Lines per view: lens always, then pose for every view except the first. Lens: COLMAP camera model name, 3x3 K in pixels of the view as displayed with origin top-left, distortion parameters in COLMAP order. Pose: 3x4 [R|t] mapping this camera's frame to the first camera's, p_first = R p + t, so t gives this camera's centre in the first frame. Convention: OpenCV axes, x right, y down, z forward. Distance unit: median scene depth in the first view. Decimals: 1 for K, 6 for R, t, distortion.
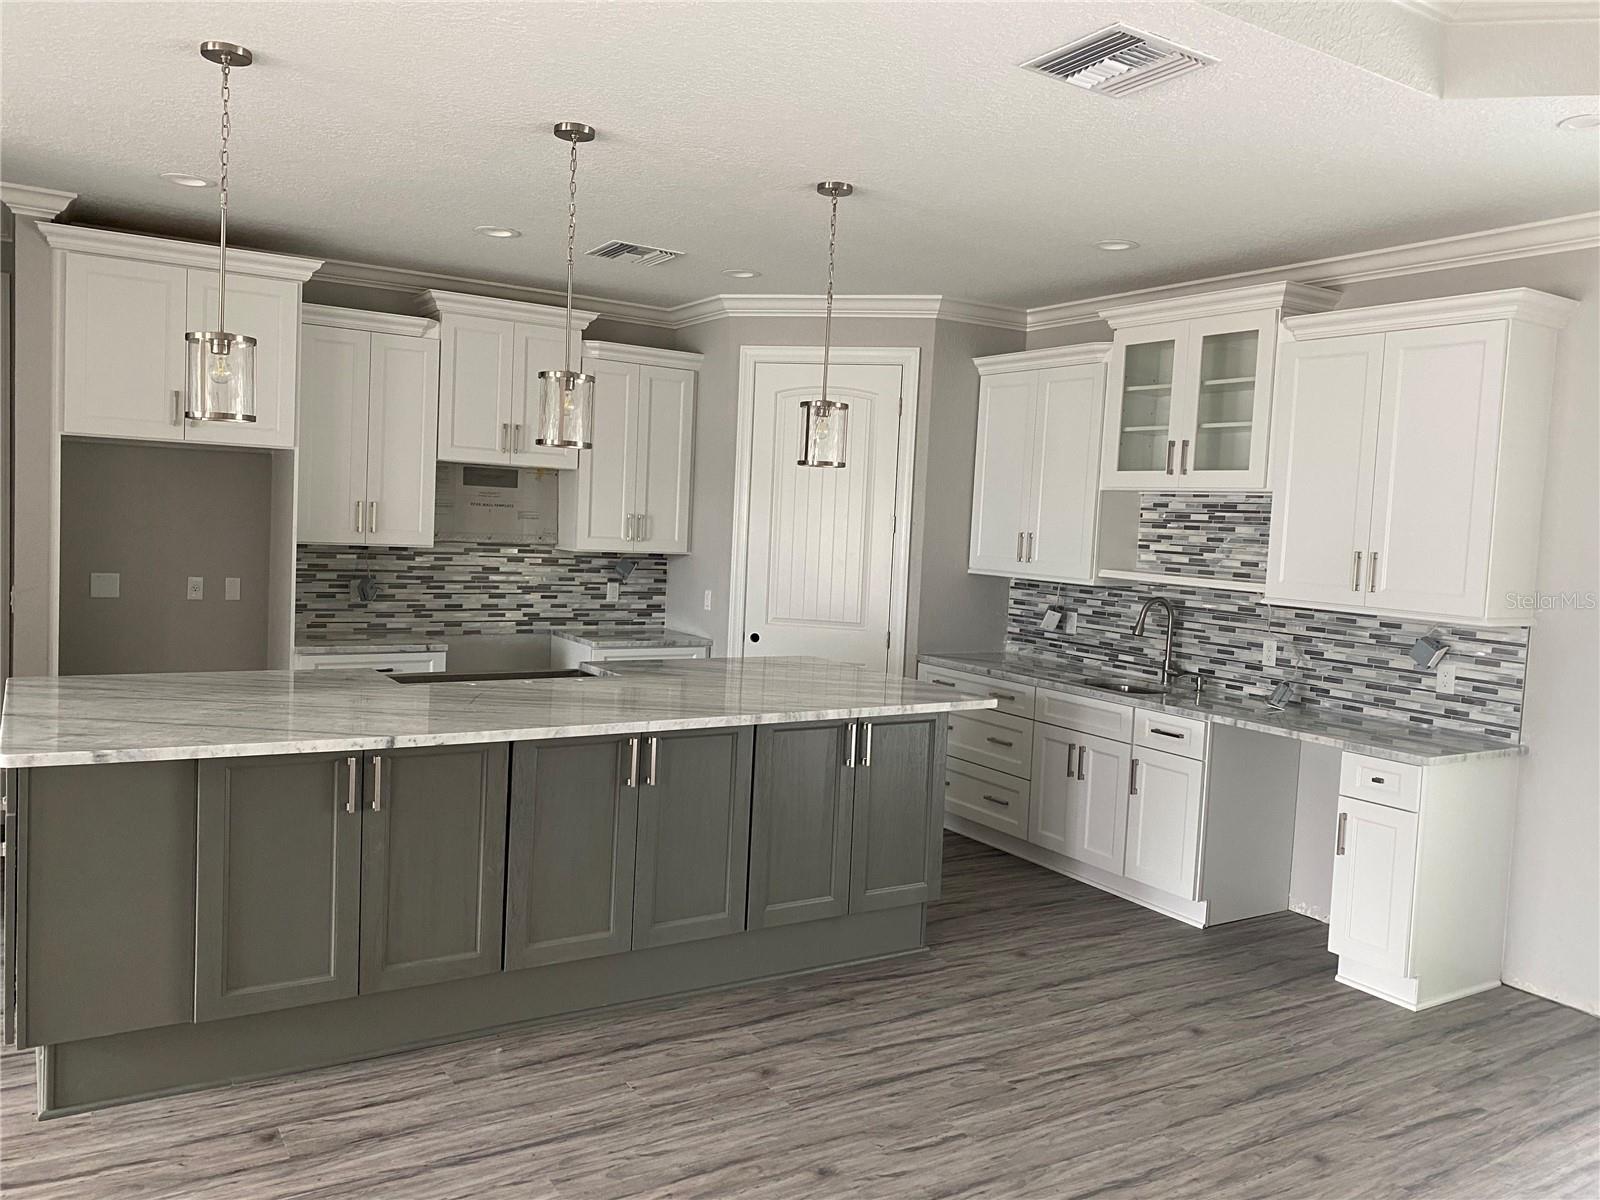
lens RADIAL K [[1229.2, 0, 801.2], [0, 1229.2, 585.0], [0, 0, 1]] dist [0.028558, -0.037896]
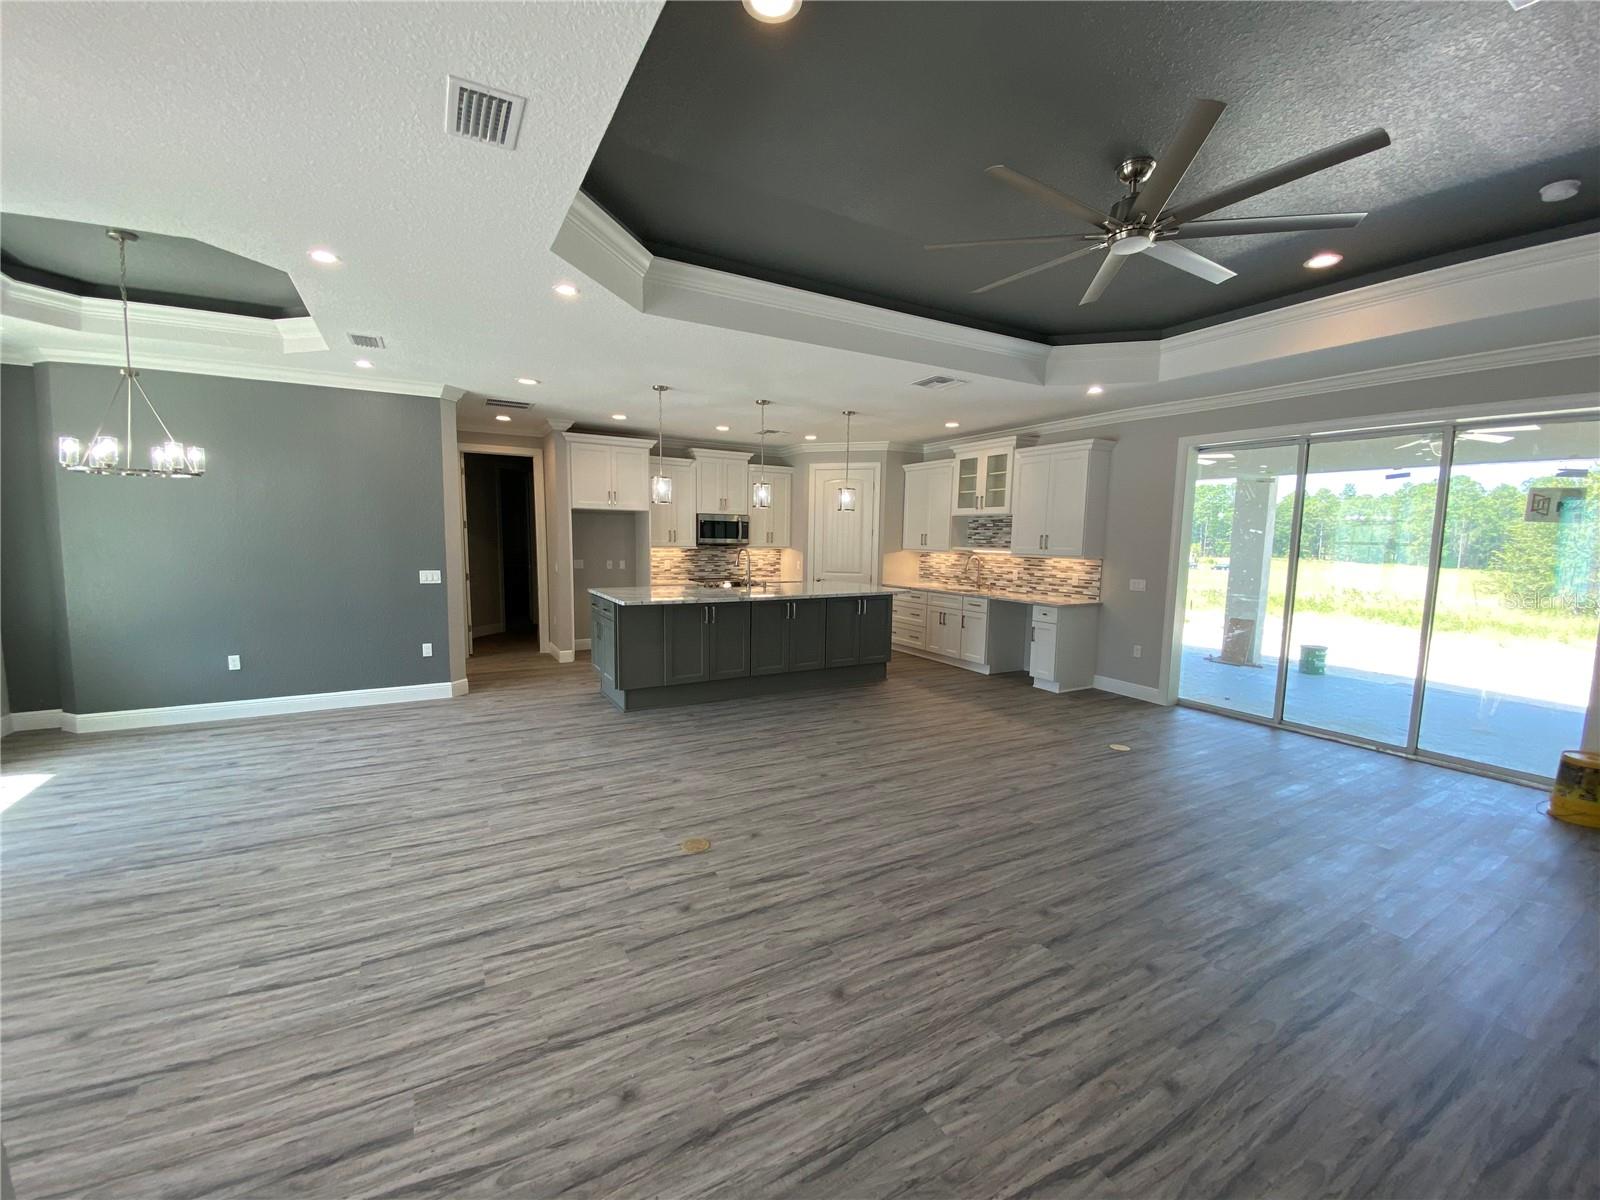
lens RADIAL K [[643.8, 0, 788.7], [0, 643.8, 603.0], [0, 0, 1]] dist [0.043162, -0.029626]
pose [[0.998178, -0.026517, -0.054206, -0.038035], [0.028936, 0.998598, 0.044327, 0.043073], [0.052954, -0.045814, 0.997545, -0.464889]]
